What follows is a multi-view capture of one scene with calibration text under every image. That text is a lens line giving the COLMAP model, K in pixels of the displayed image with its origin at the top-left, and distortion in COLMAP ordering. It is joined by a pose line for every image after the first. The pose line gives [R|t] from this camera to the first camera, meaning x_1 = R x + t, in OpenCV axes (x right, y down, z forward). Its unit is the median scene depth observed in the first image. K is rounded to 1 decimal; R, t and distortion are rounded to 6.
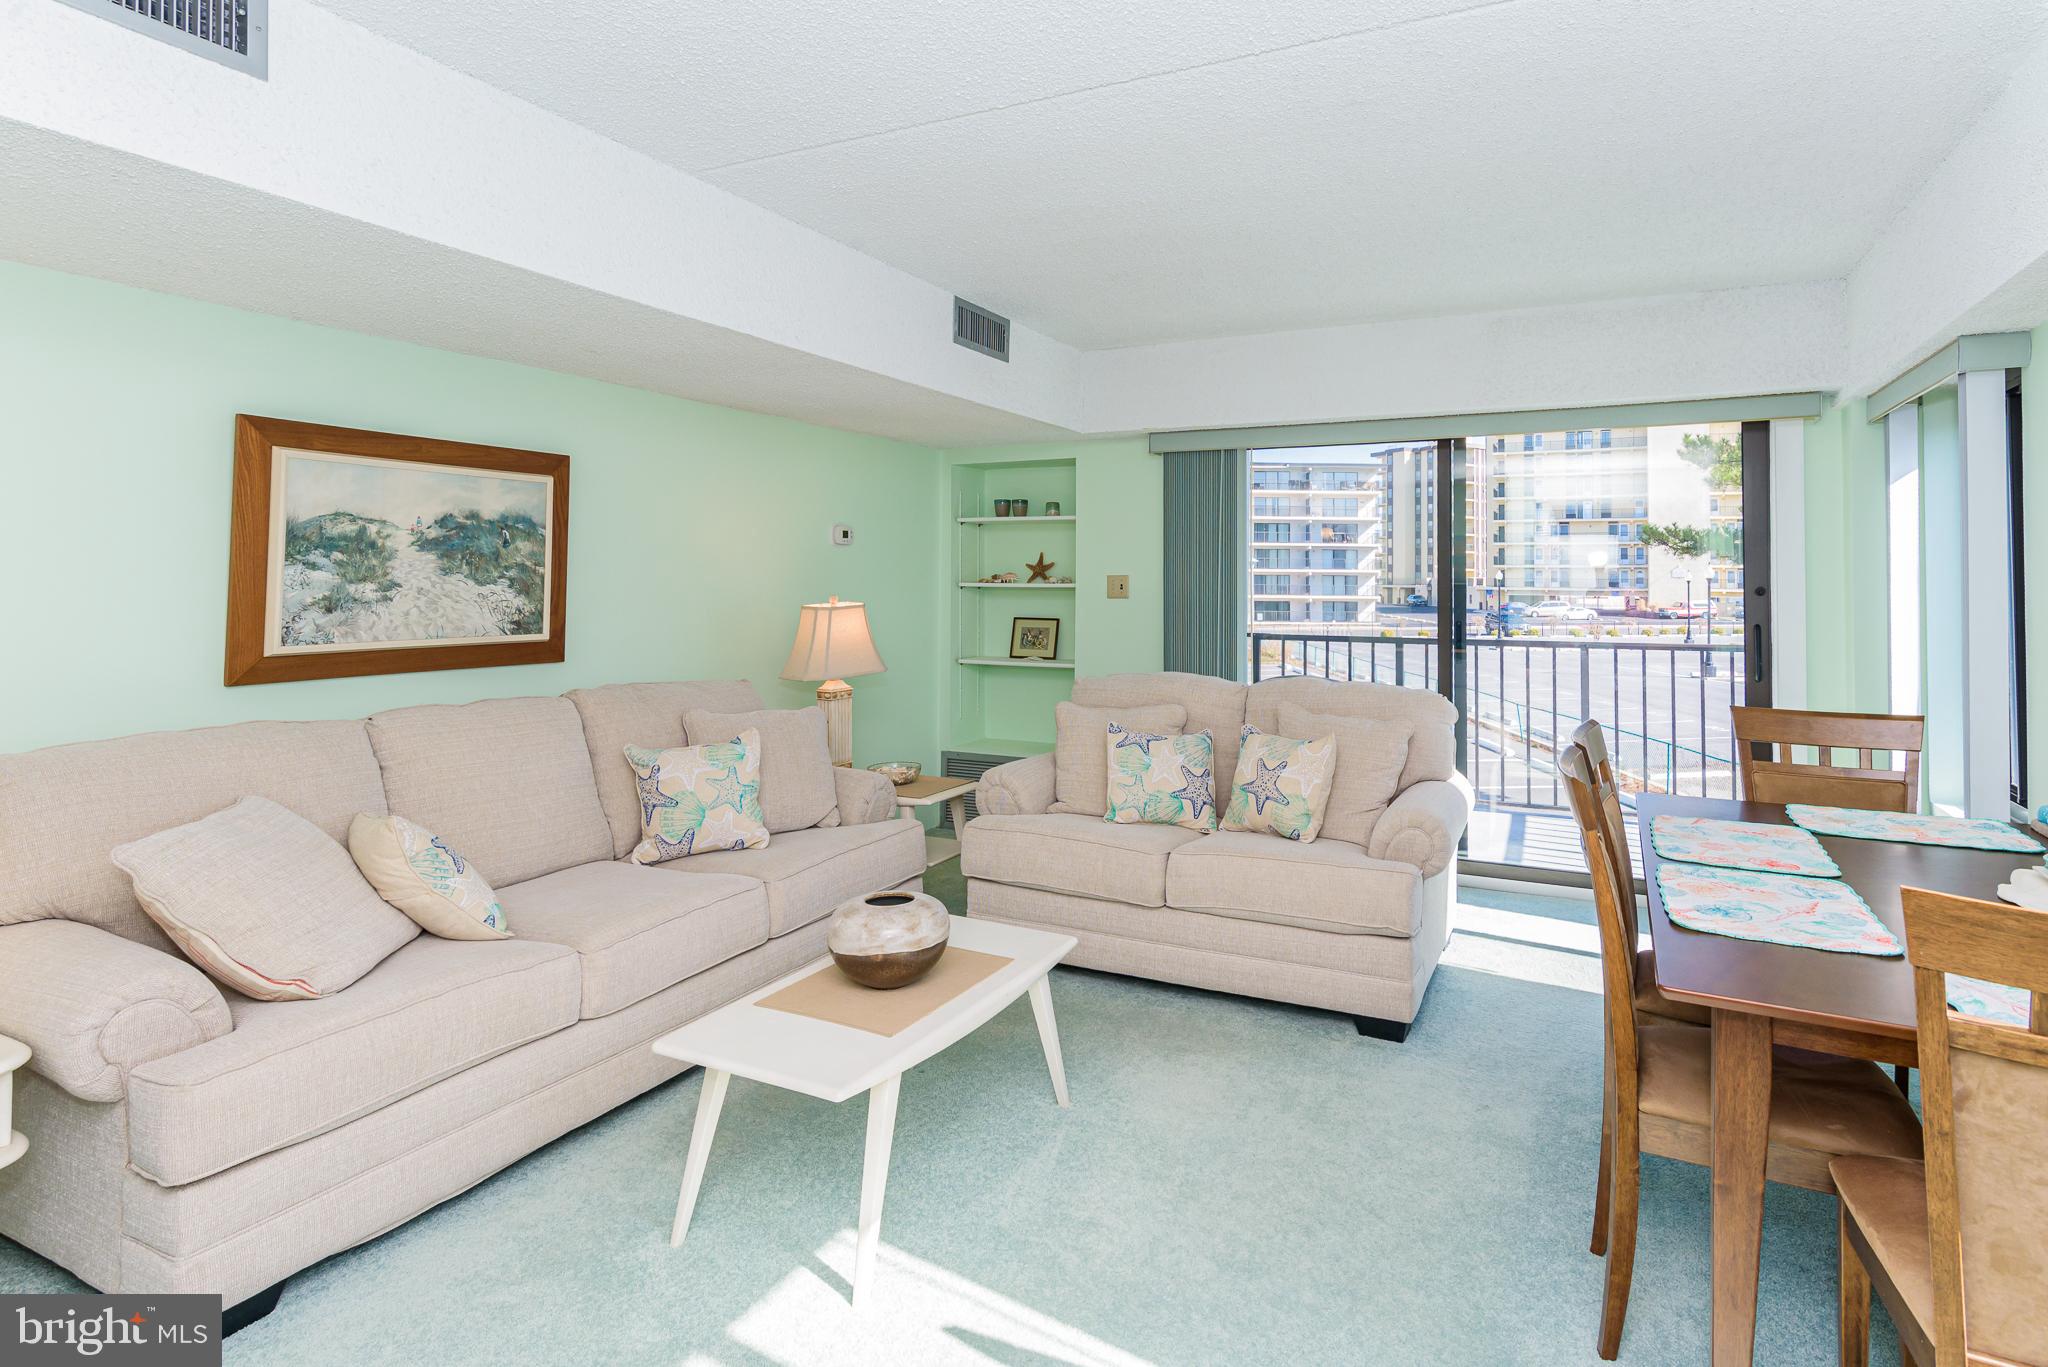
lens RADIAL K [[1045.1, 0, 1040.3], [0, 1045.1, 542.1], [0, 0, 1]] dist [-0.000067, 0.000197]
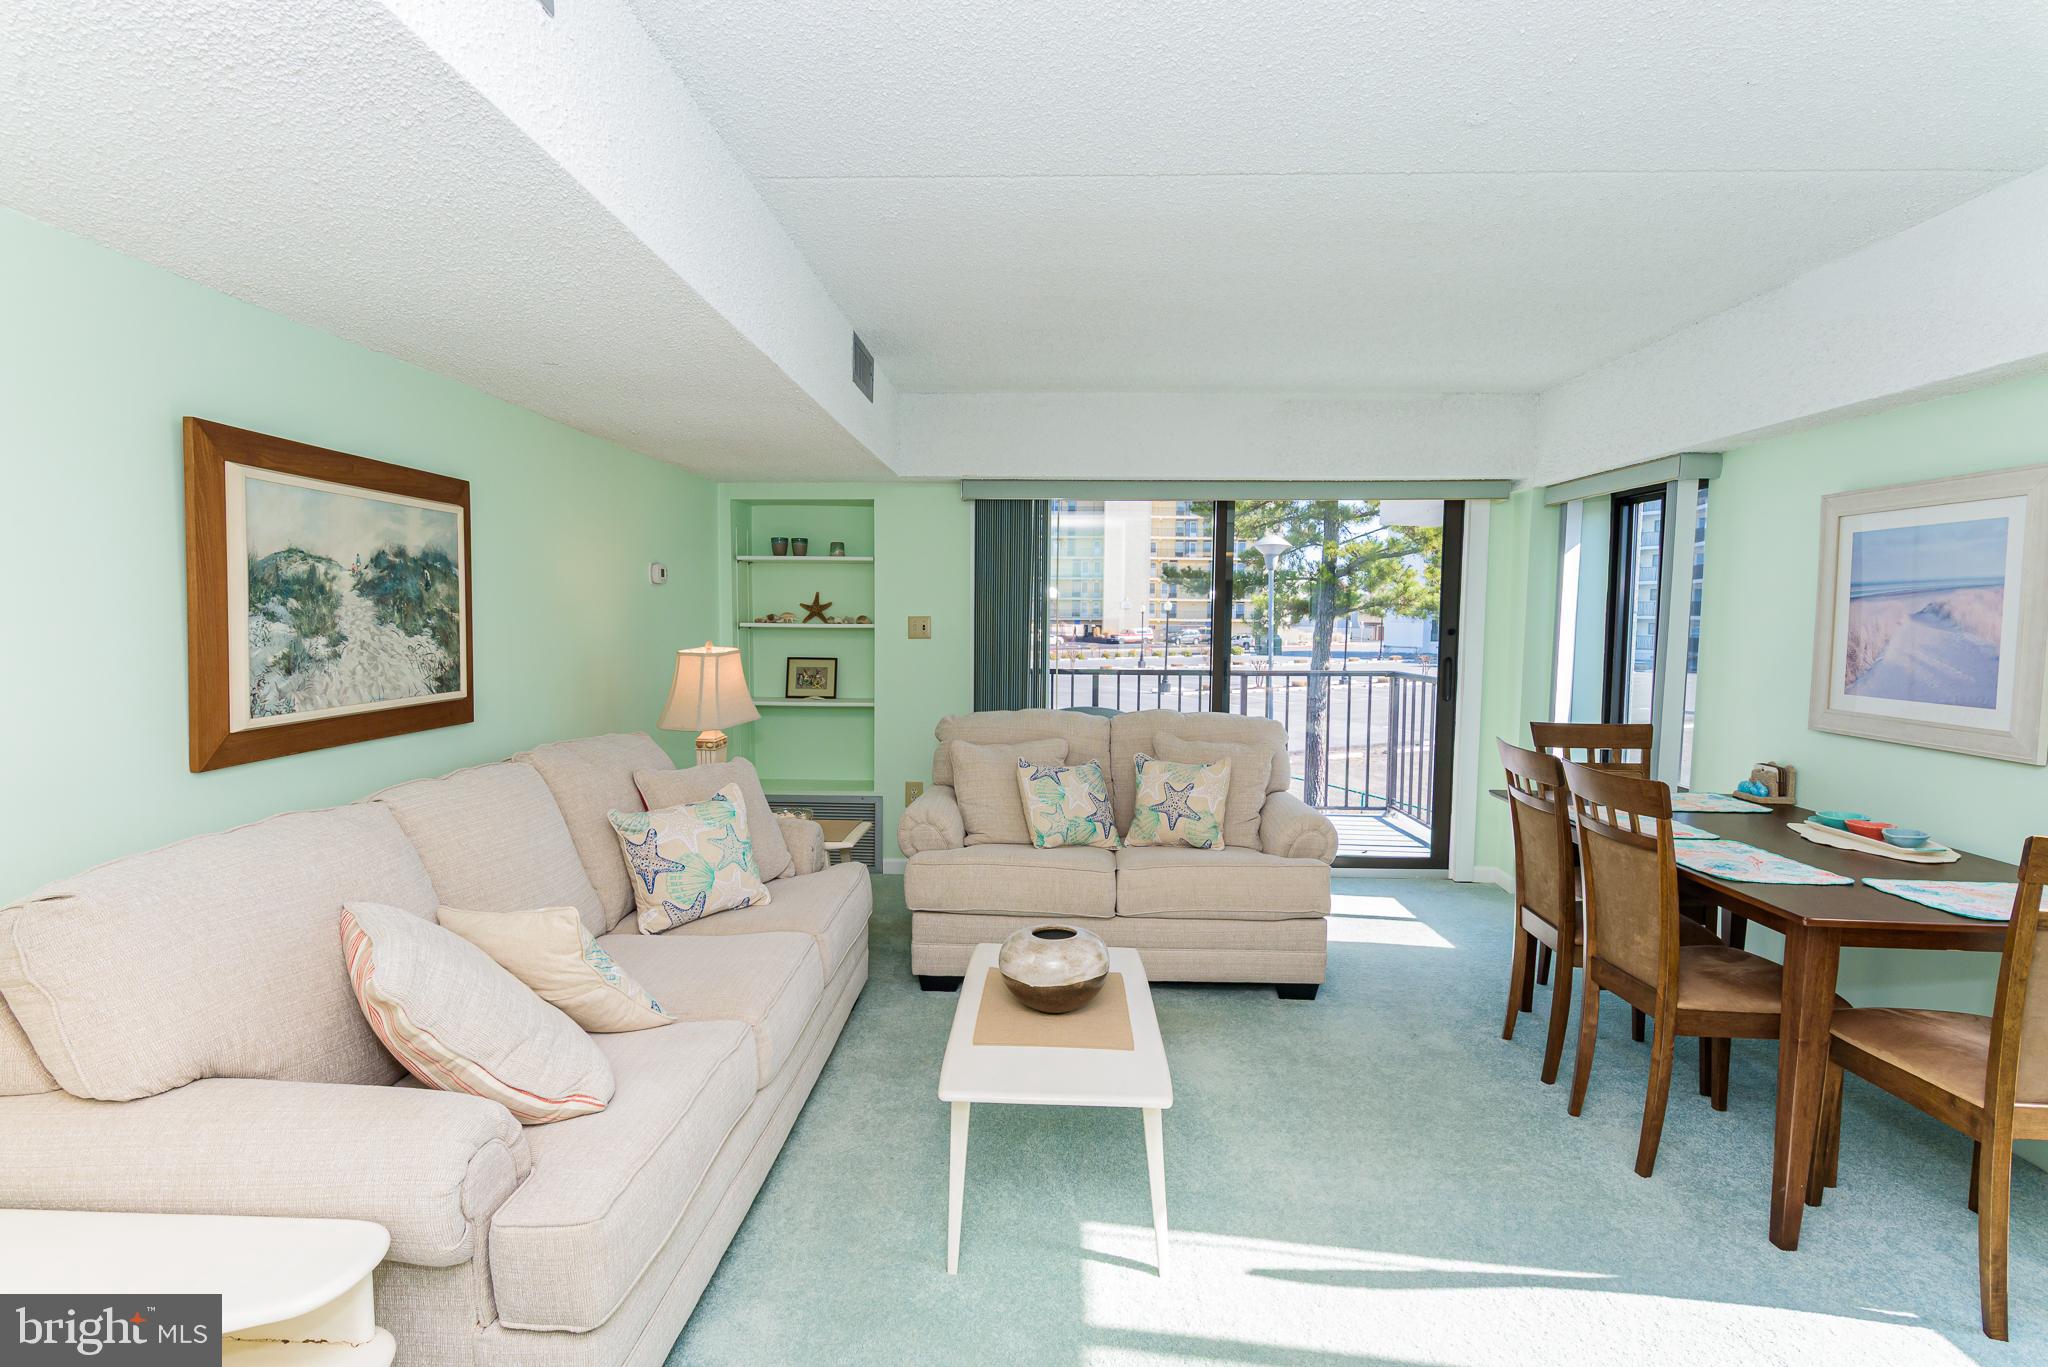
lens RADIAL K [[1045.1, 0, 892.4], [0, 1045.1, 678.6], [0, 0, 1]] dist [-0.000067, 0.000197]
pose [[0.921658, -0.022759, 0.387336, -0.493292], [-0.018306, 0.994616, 0.102001, -0.017089], [-0.387572, -0.101100, 0.916279, 0.075417]]
